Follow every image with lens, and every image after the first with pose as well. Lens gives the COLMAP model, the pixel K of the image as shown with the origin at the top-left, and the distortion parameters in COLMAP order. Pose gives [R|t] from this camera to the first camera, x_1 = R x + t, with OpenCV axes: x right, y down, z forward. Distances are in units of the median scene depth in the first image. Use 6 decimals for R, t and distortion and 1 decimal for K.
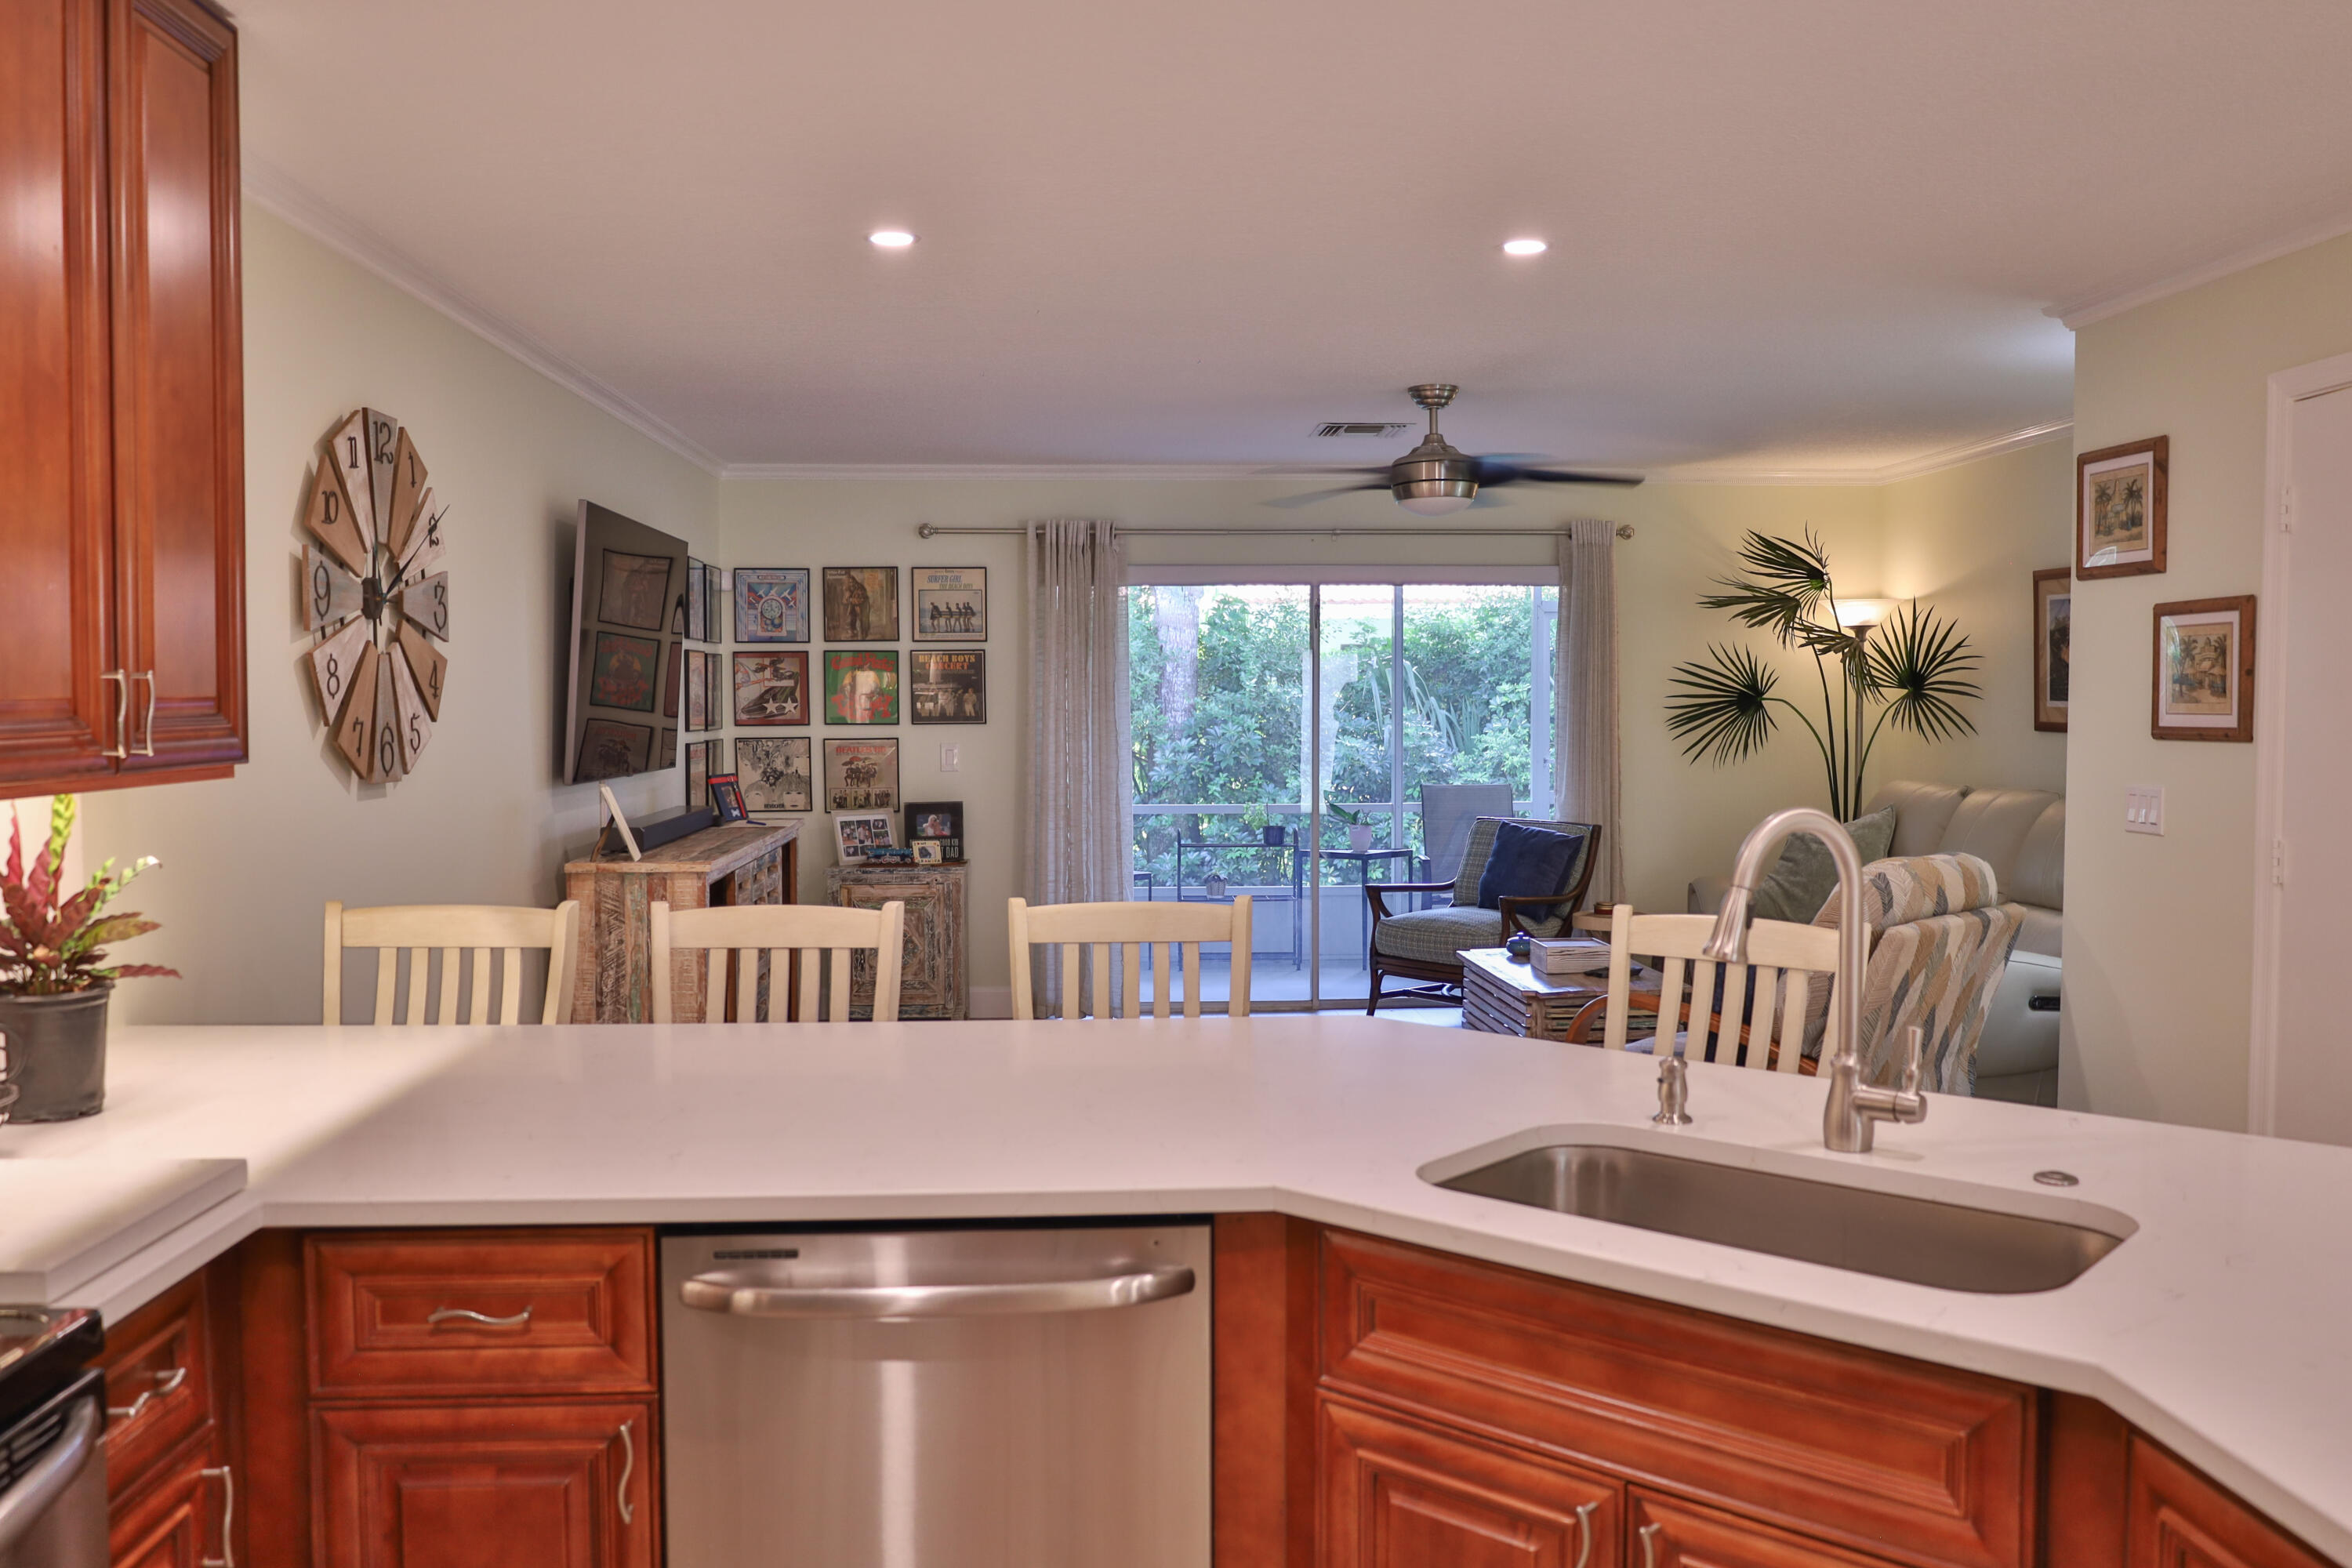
lens RADIAL K [[1864.3, 0, 1191.0], [0, 1864.3, 793.4], [0, 0, 1]] dist [-0.022251, 0.009691]
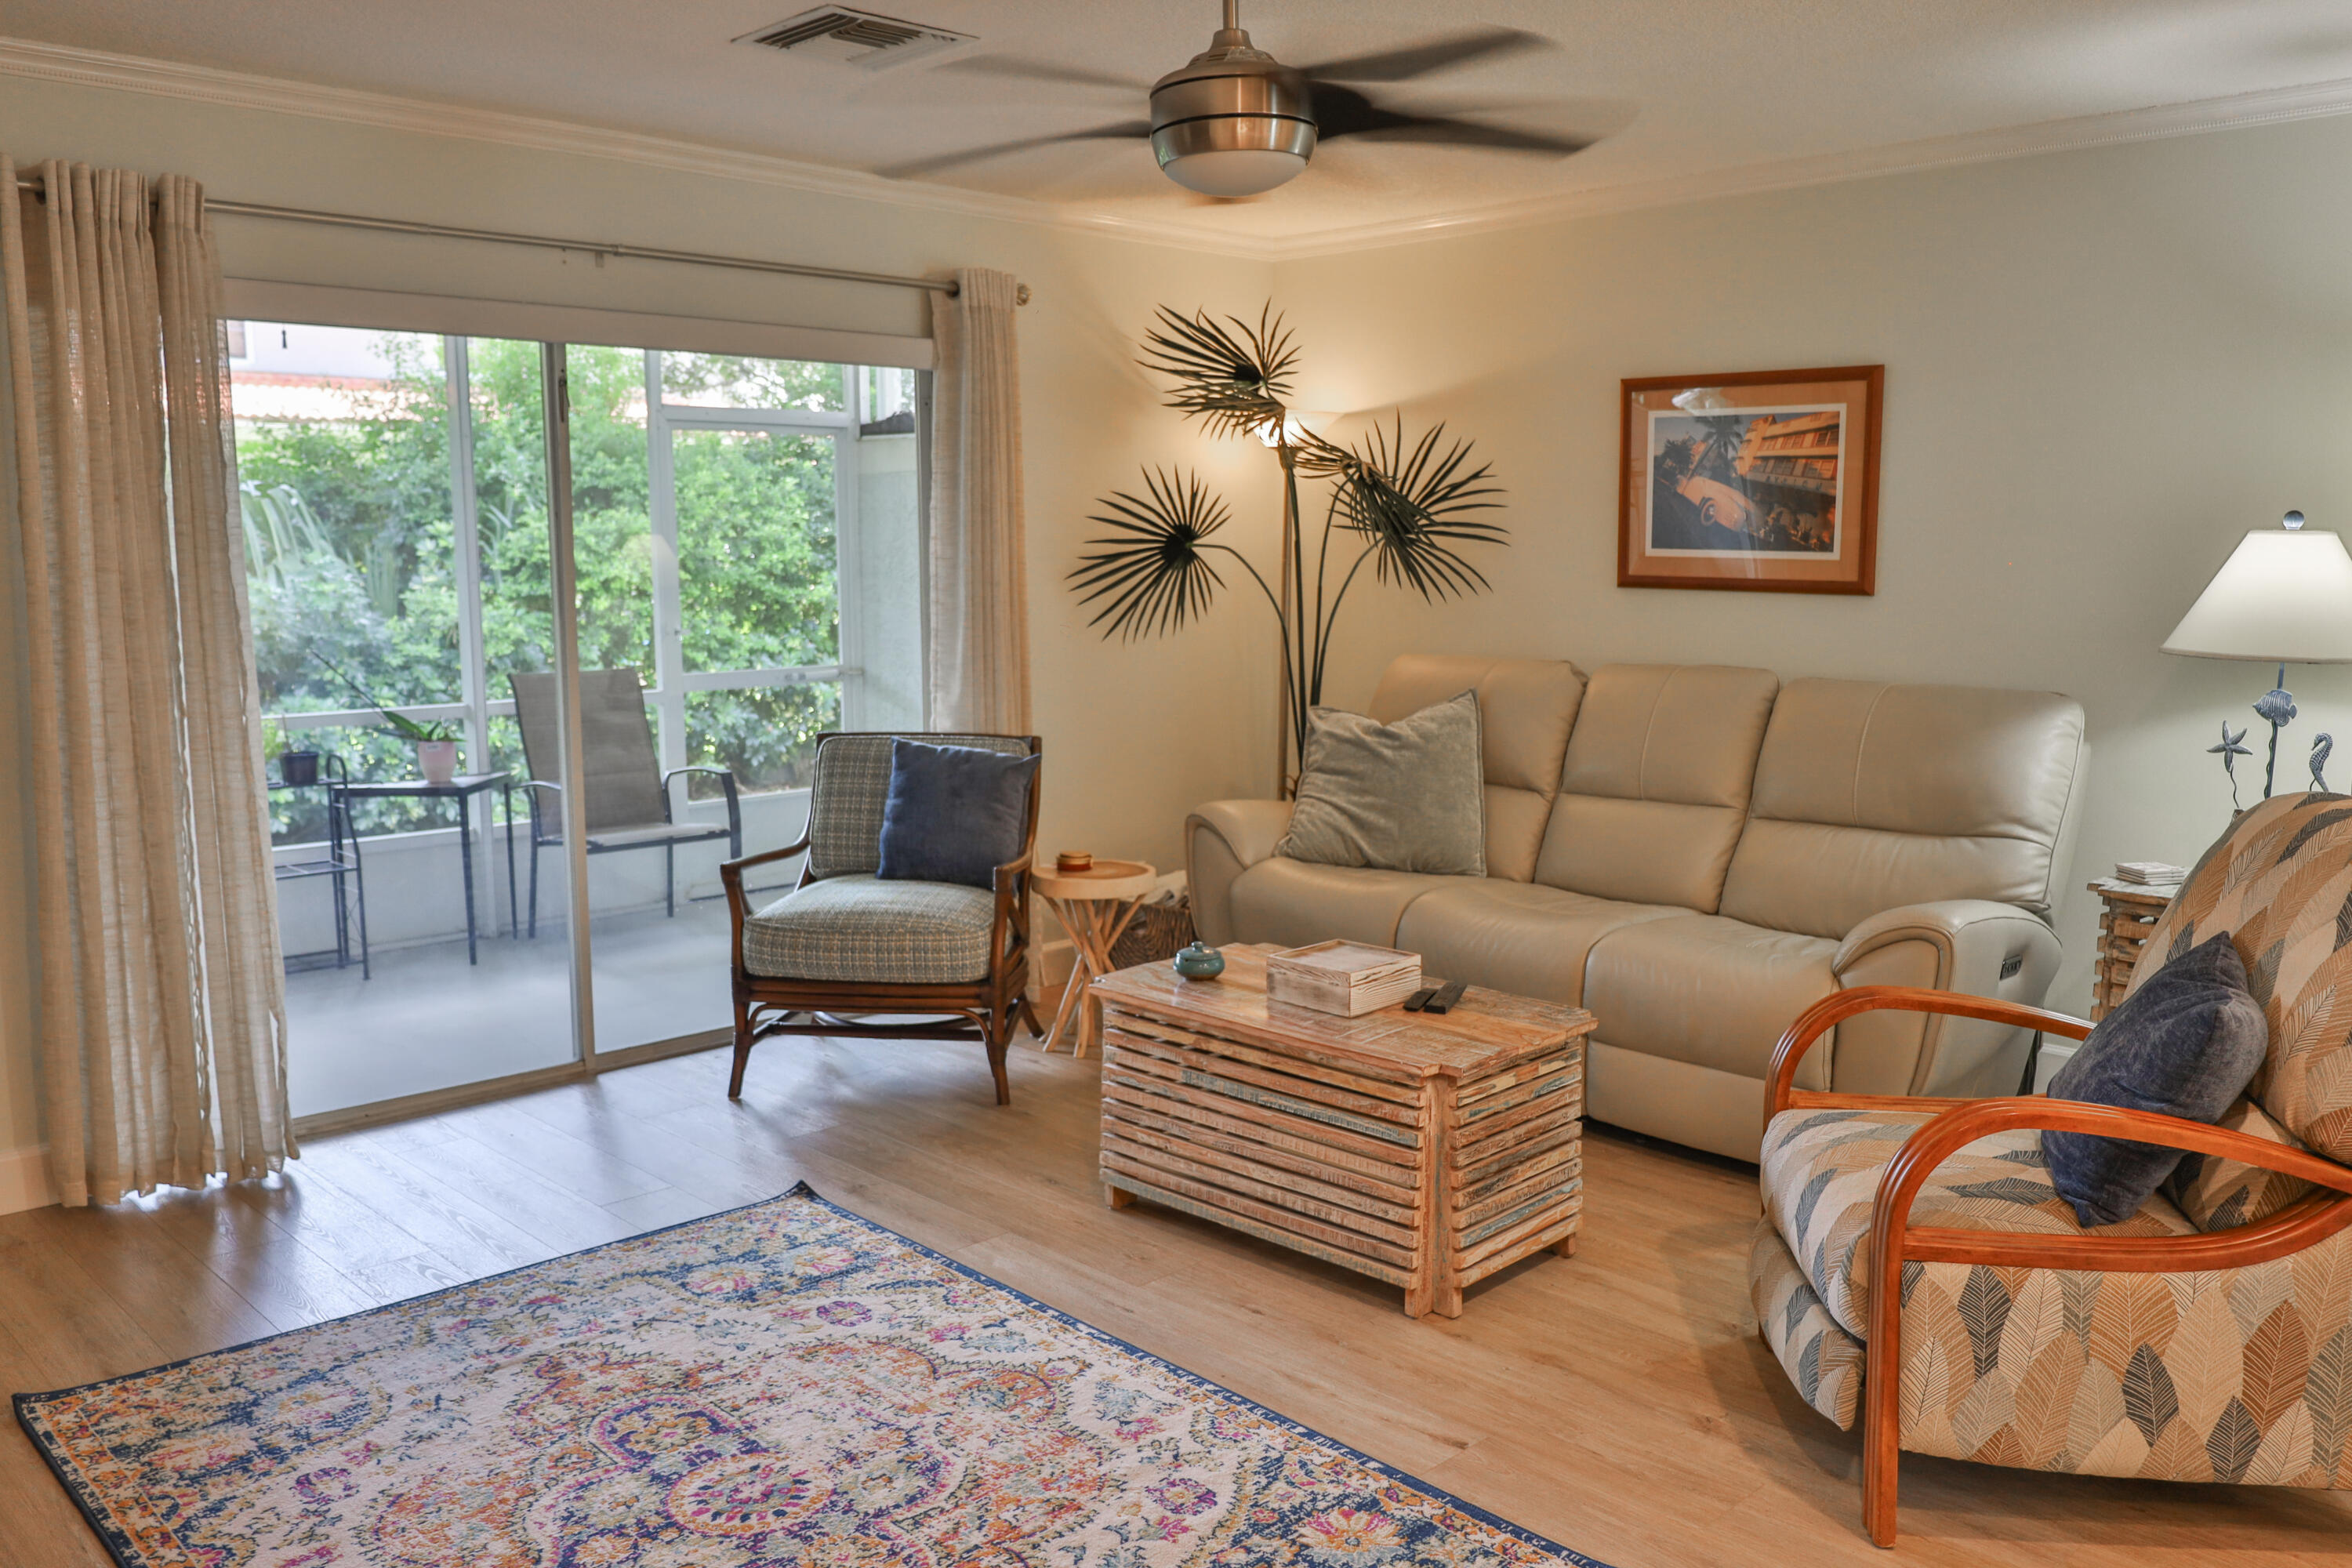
lens RADIAL K [[1864.3, 0, 1179.2], [0, 1864.3, 765.3], [0, 0, 1]] dist [-0.022251, 0.009691]
pose [[0.760137, -0.076478, 0.645246, -0.171197], [0.031987, 0.996249, 0.080398, -0.024110], [-0.648975, -0.040474, 0.759733, 0.456086]]
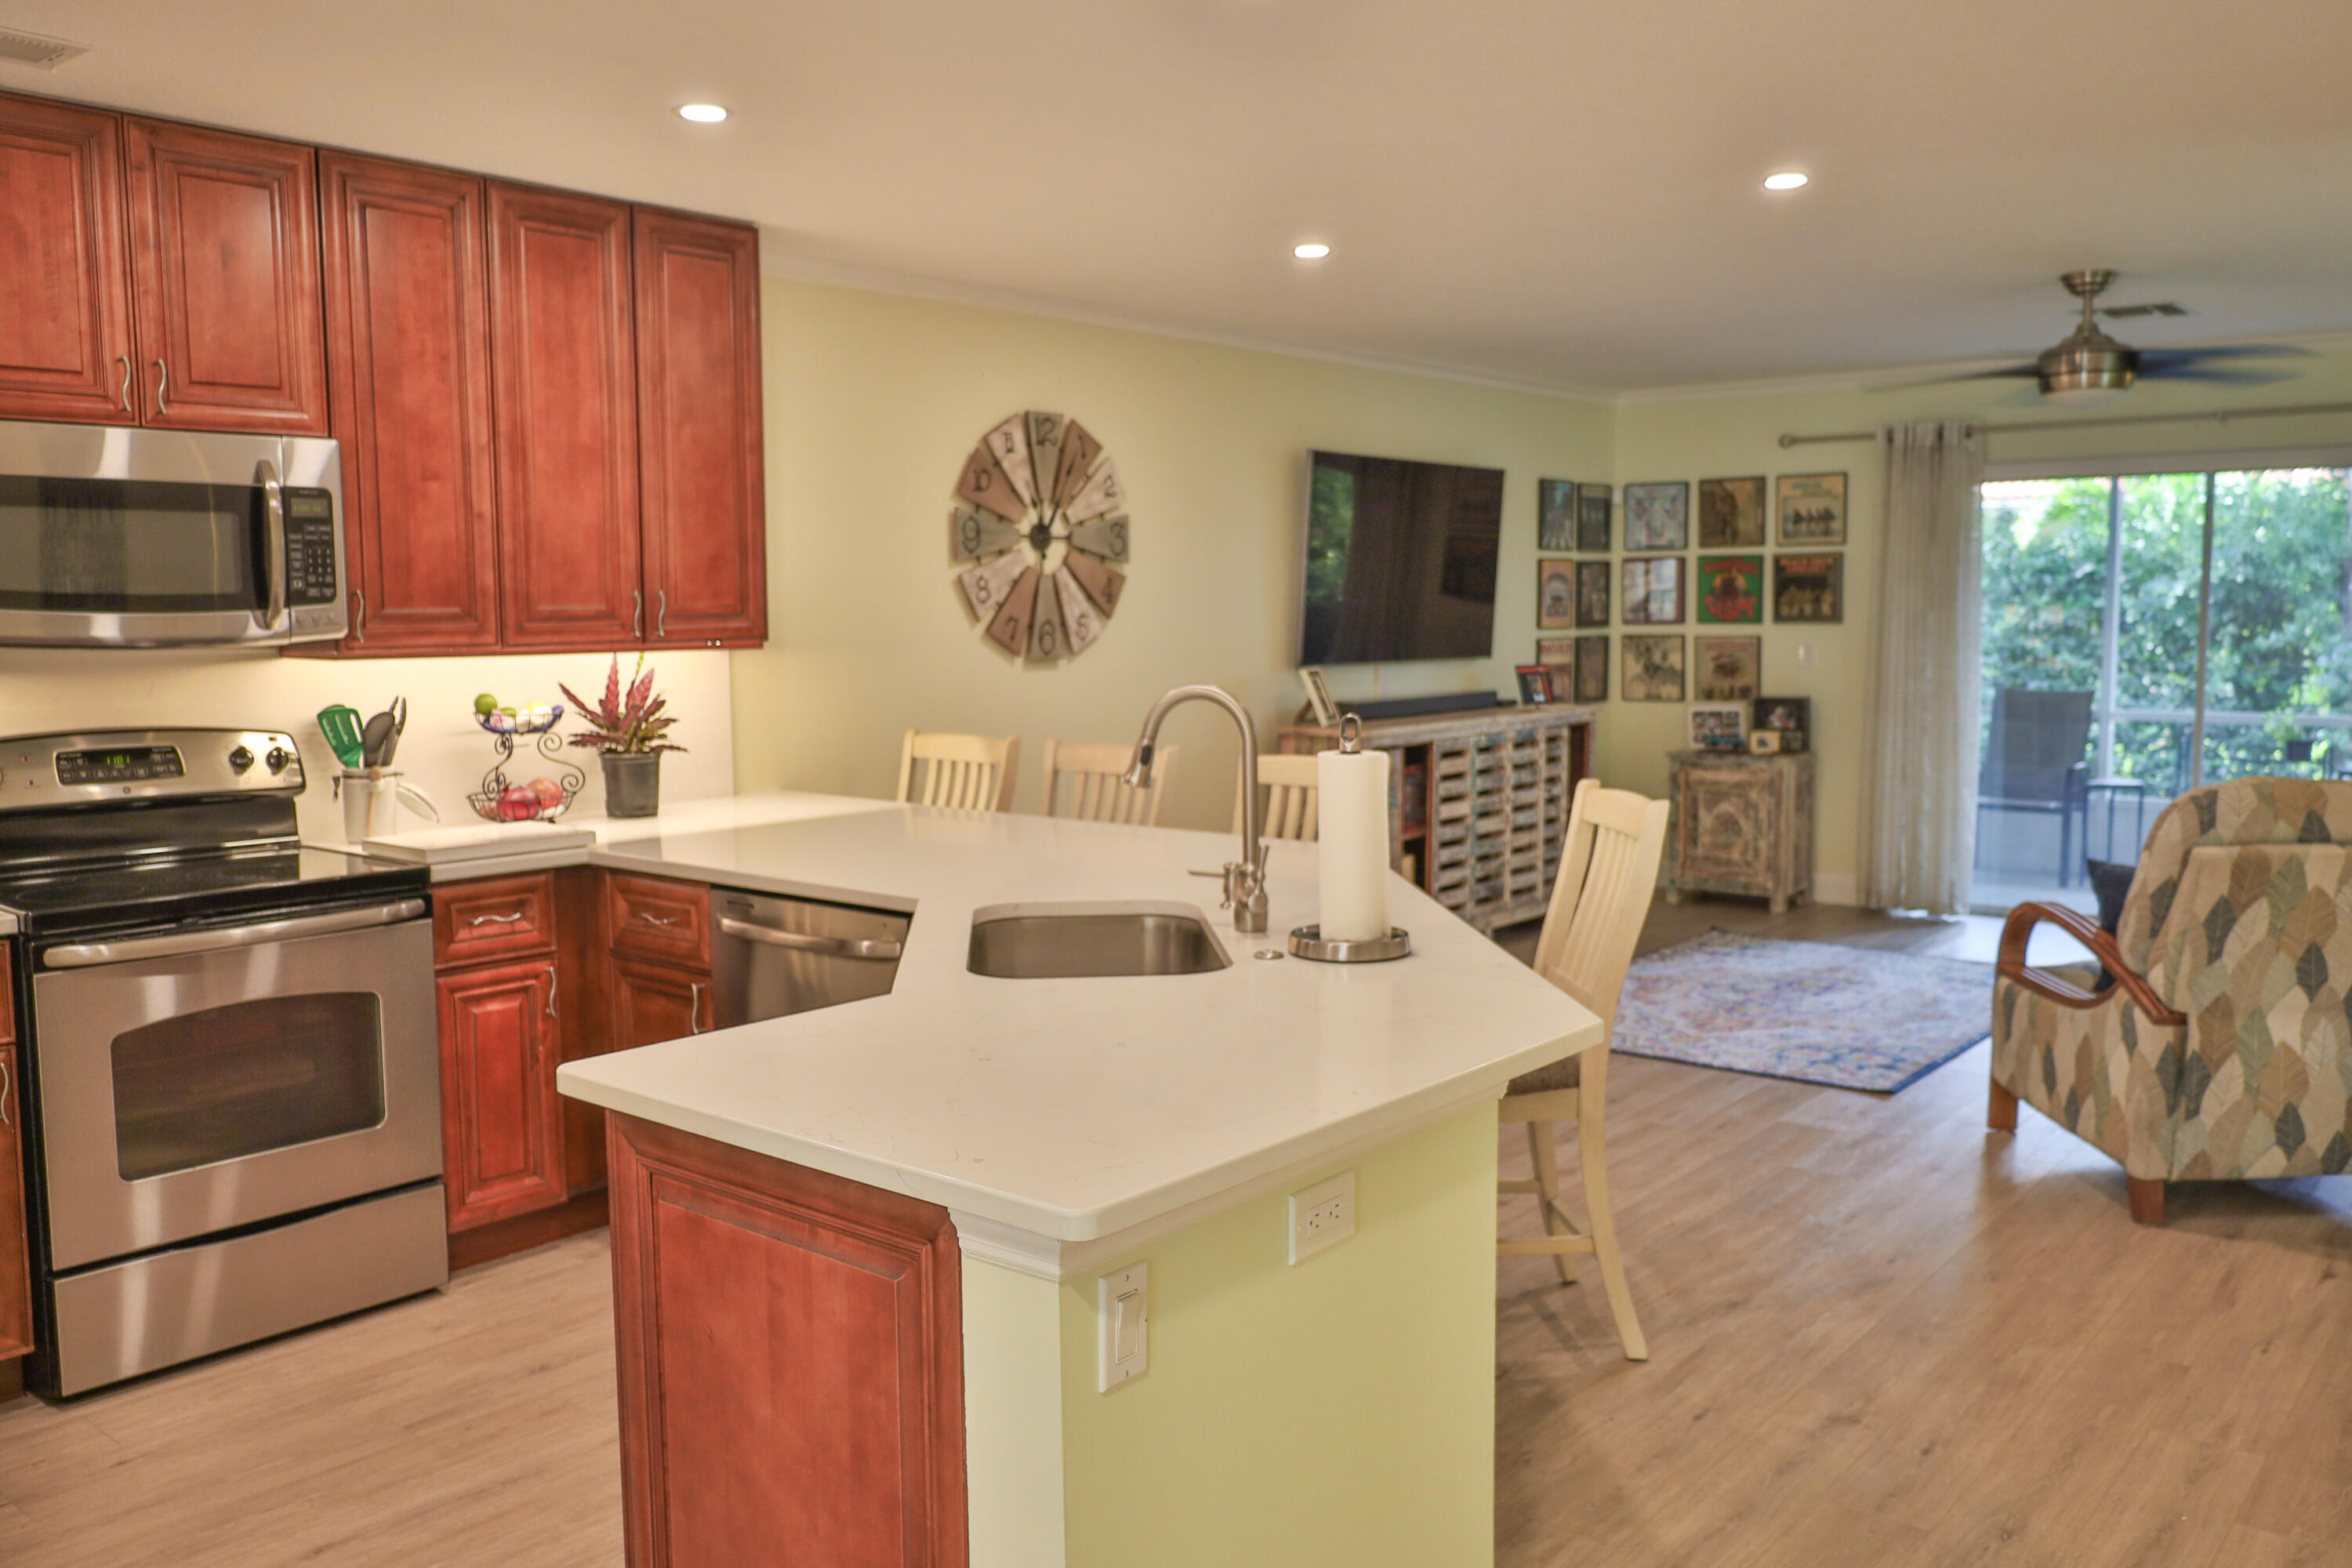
lens RADIAL K [[1864.3, 0, 1184.6], [0, 1864.3, 788.1], [0, 0, 1]] dist [-0.022251, 0.009691]
pose [[0.730431, 0.064637, -0.679921, 0.341591], [-0.029410, 0.997565, 0.063239, -0.000221], [0.682353, -0.026195, 0.730553, -0.016507]]
